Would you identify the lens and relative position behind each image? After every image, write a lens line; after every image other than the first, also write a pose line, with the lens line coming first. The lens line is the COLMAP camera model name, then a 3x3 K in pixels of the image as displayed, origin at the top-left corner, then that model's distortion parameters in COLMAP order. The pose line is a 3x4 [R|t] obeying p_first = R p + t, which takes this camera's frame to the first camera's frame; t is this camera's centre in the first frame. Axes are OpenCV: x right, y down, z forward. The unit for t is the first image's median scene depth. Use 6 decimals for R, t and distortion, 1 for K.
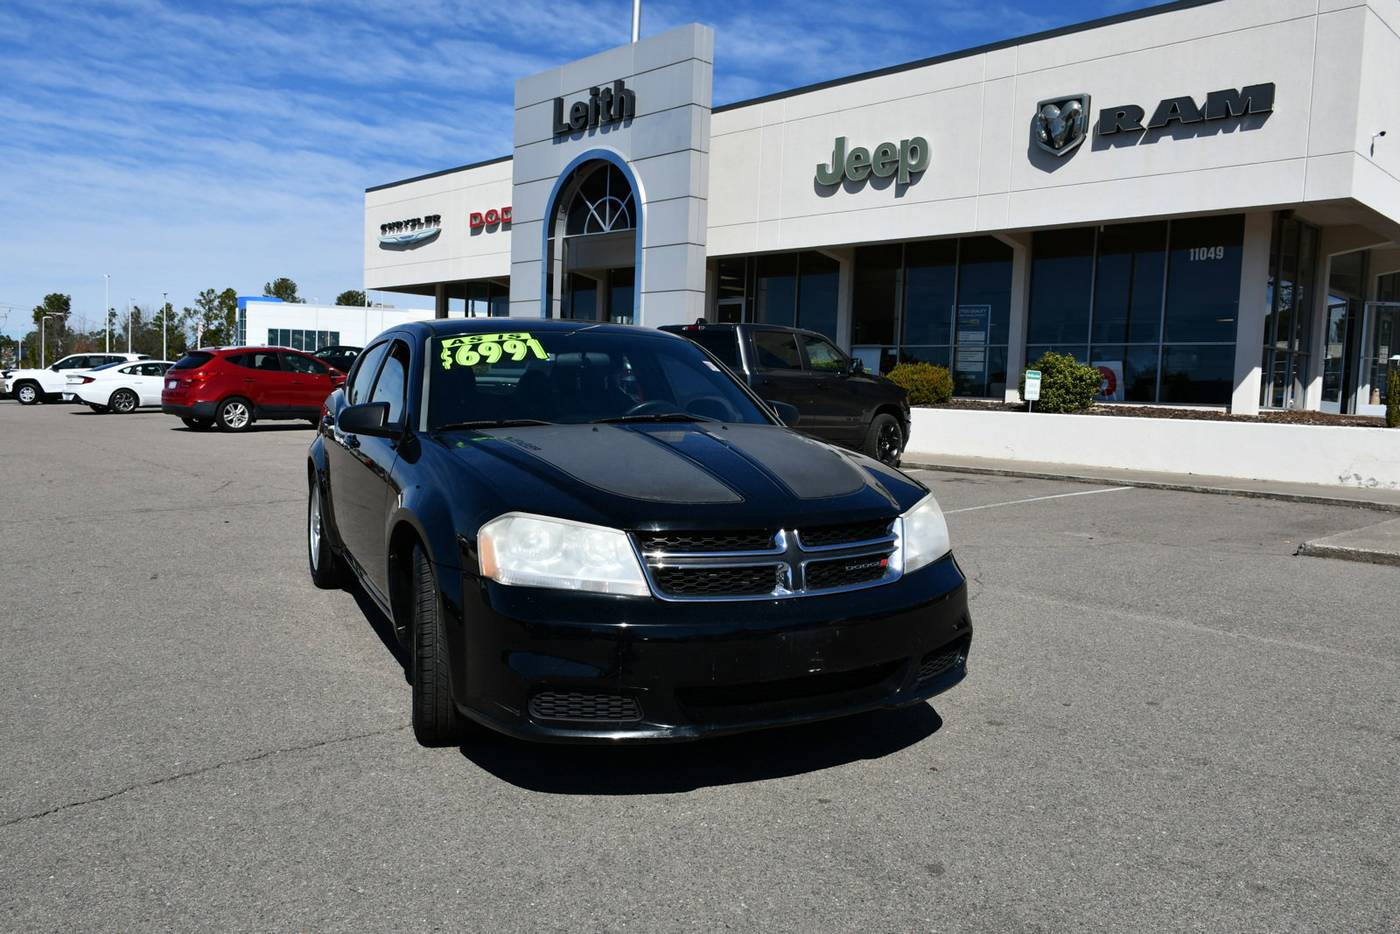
lens RADIAL K [[1067.3, 0, 686.9], [0, 1067.3, 482.4], [0, 0, 1]] dist [-0.015698, -0.010802]
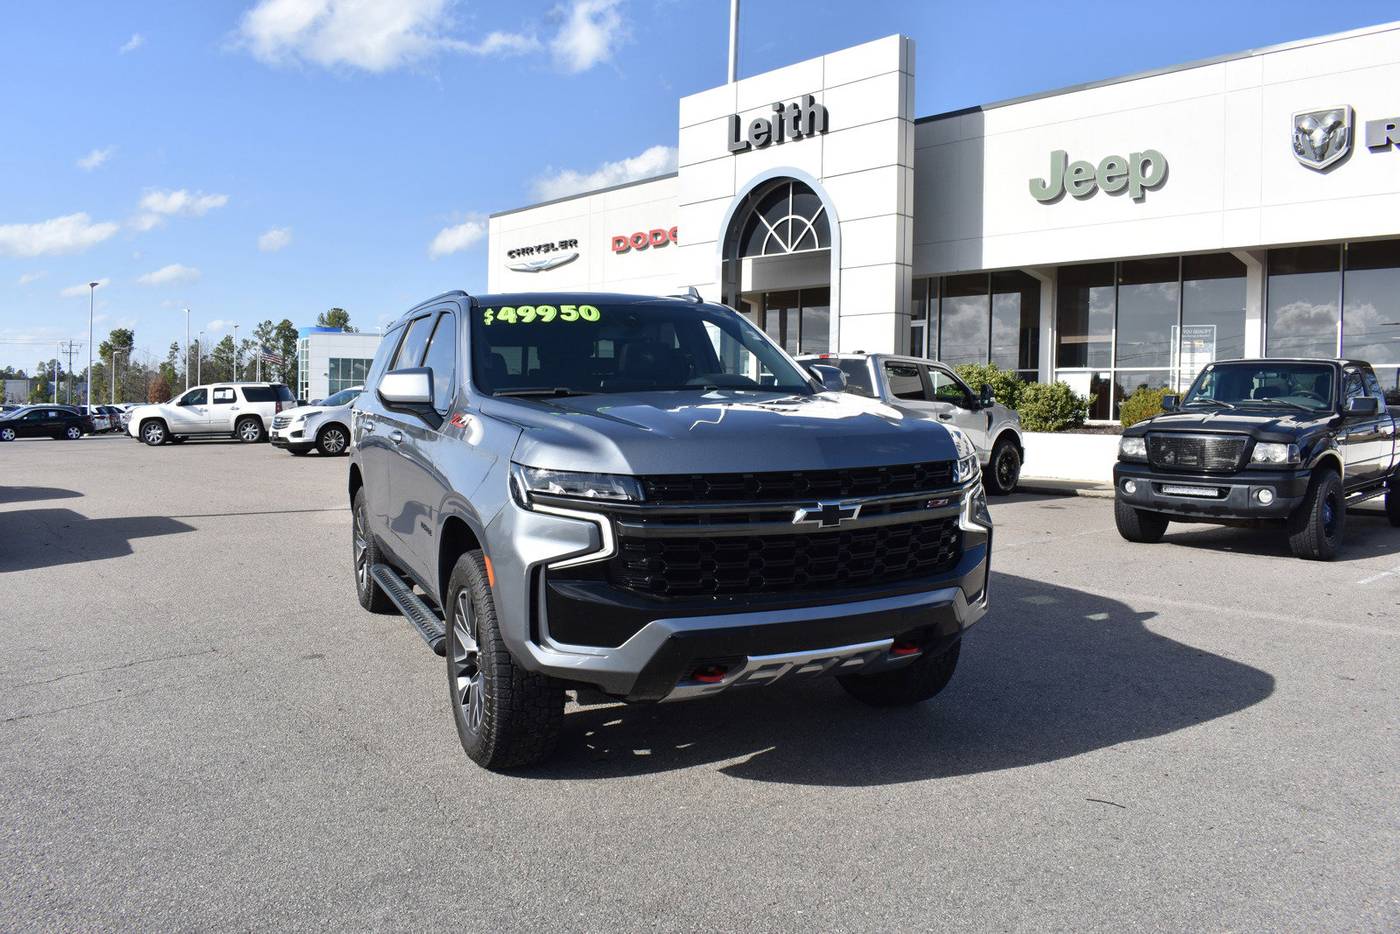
lens RADIAL K [[1081.1, 0, 700.0], [0, 1081.1, 467.0], [0, 0, 1]] dist [-0.091671, 0.006779]
pose [[0.999650, -0.015798, -0.021227, -0.135143], [0.015053, 0.999281, -0.034805, -0.013540], [0.021761, 0.034473, 0.999169, 0.053855]]
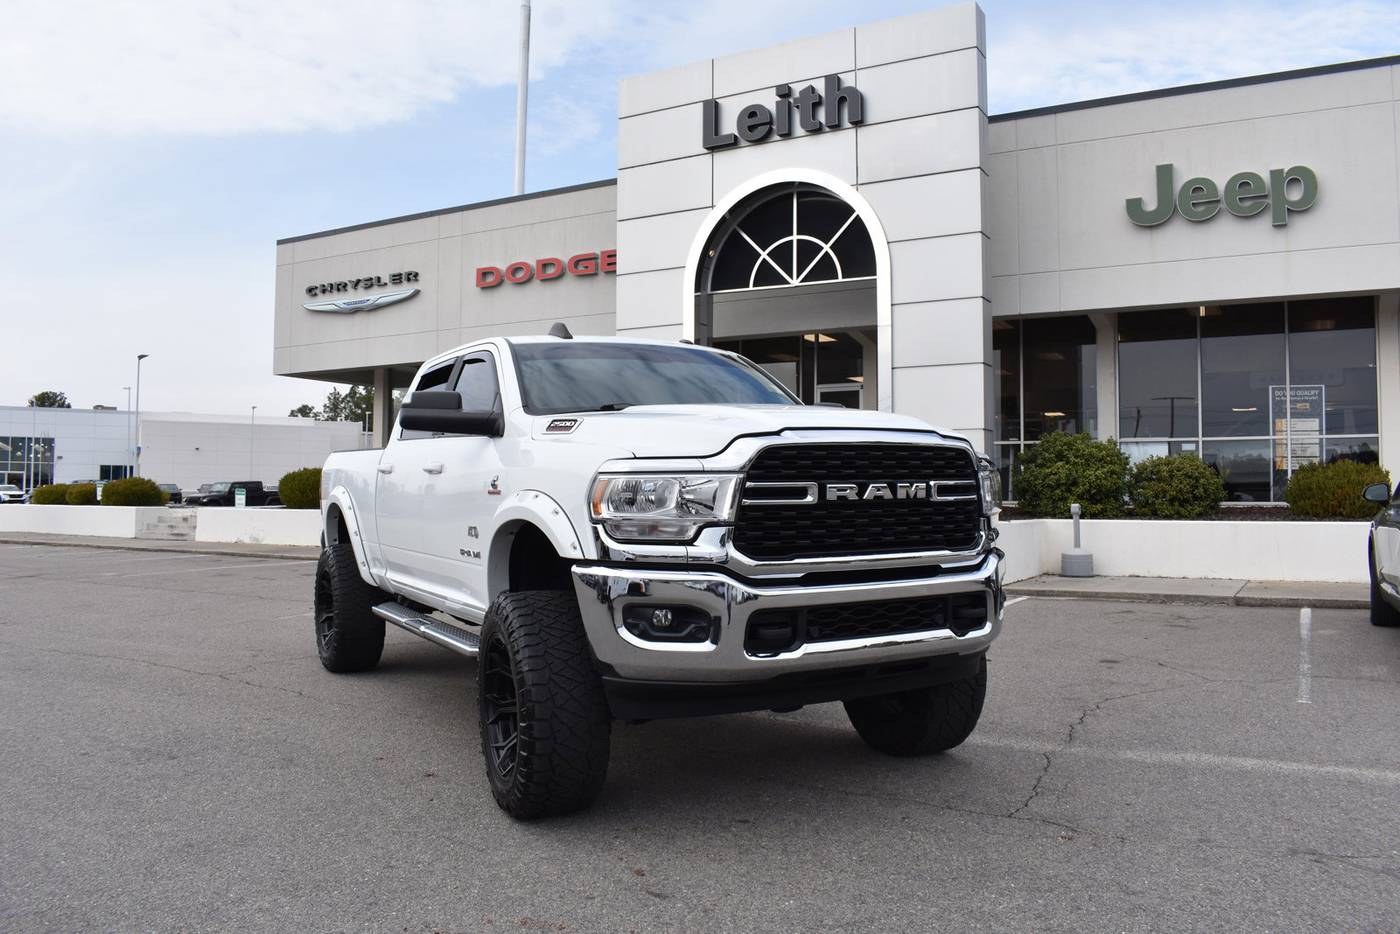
lens RADIAL K [[1081.1, 0, 700.0], [0, 1081.1, 467.0], [0, 0, 1]] dist [-0.091671, 0.006779]
pose [[0.959896, -0.023916, 0.279333, -0.331434], [0.053397, 0.993712, -0.098413, -0.048096], [-0.275223, 0.109381, 0.955138, 0.346418]]
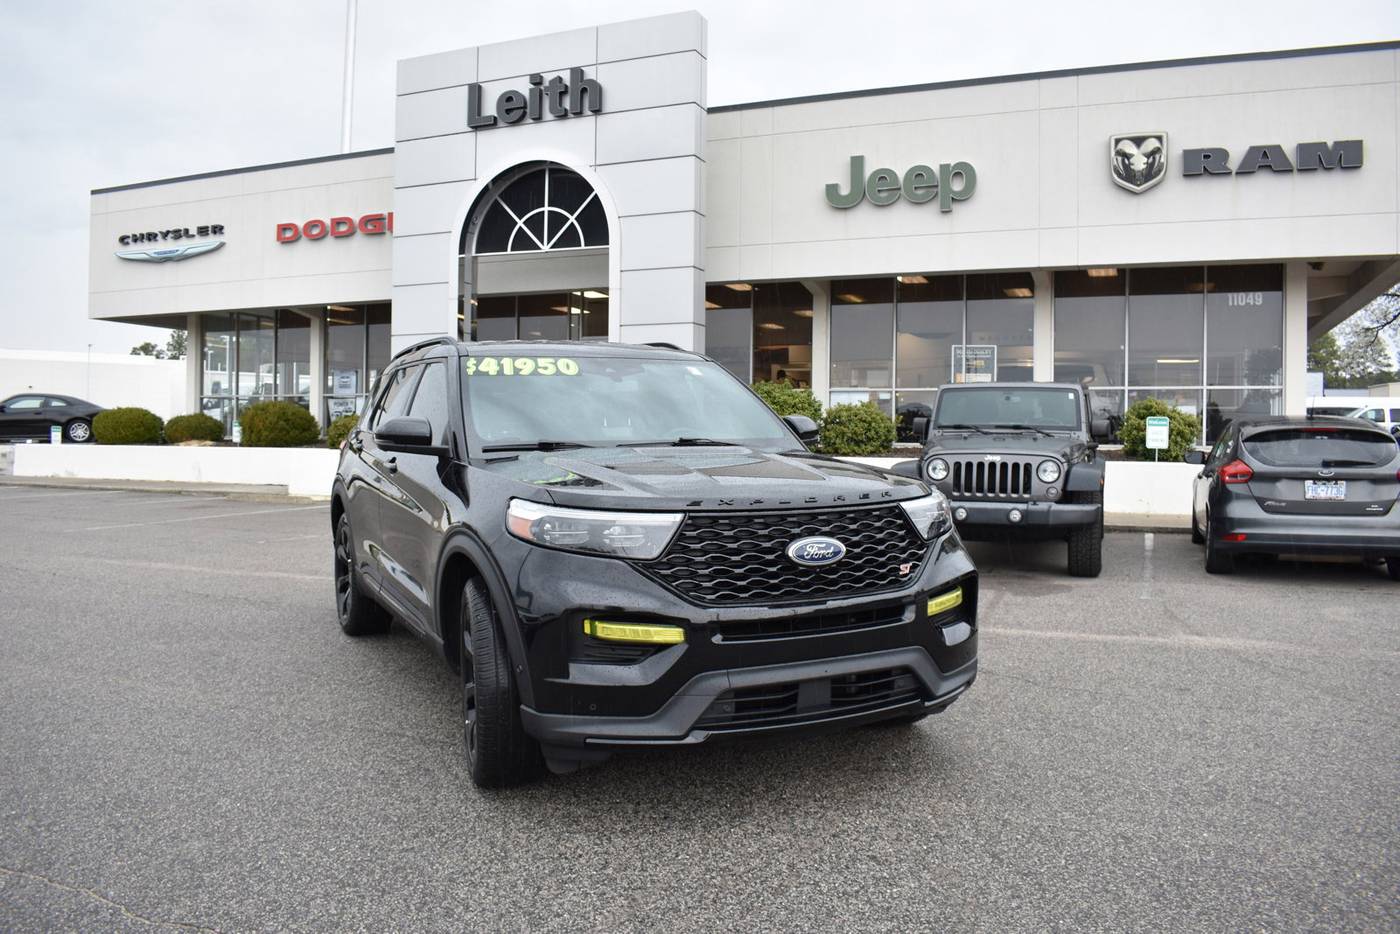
lens RADIAL K [[1081.1, 0, 700.0], [0, 1081.1, 467.0], [0, 0, 1]] dist [-0.091671, 0.006779]
pose [[0.918264, -0.033886, 0.394517, -0.289682], [0.054022, 0.997737, -0.040041, -0.032035], [-0.392267, 0.058080, 0.918016, 0.214394]]
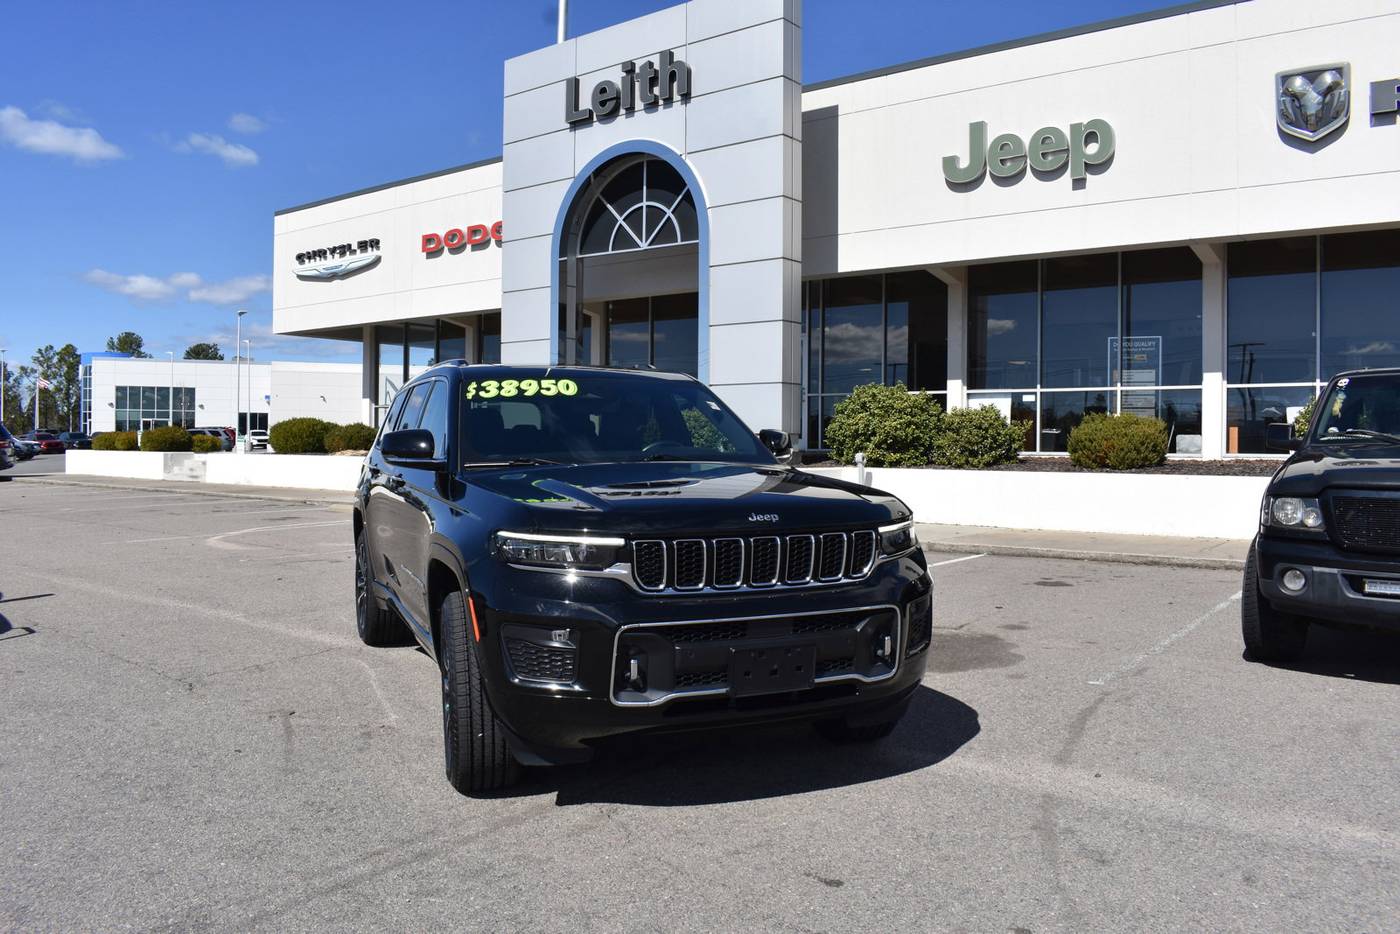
lens RADIAL K [[1081.1, 0, 700.0], [0, 1081.1, 467.0], [0, 0, 1]] dist [-0.091671, 0.006779]
pose [[0.989447, -0.031787, 0.141362, -0.146845], [0.039861, 0.997709, -0.054656, -0.035739], [-0.139301, 0.059714, 0.988448, 0.244136]]
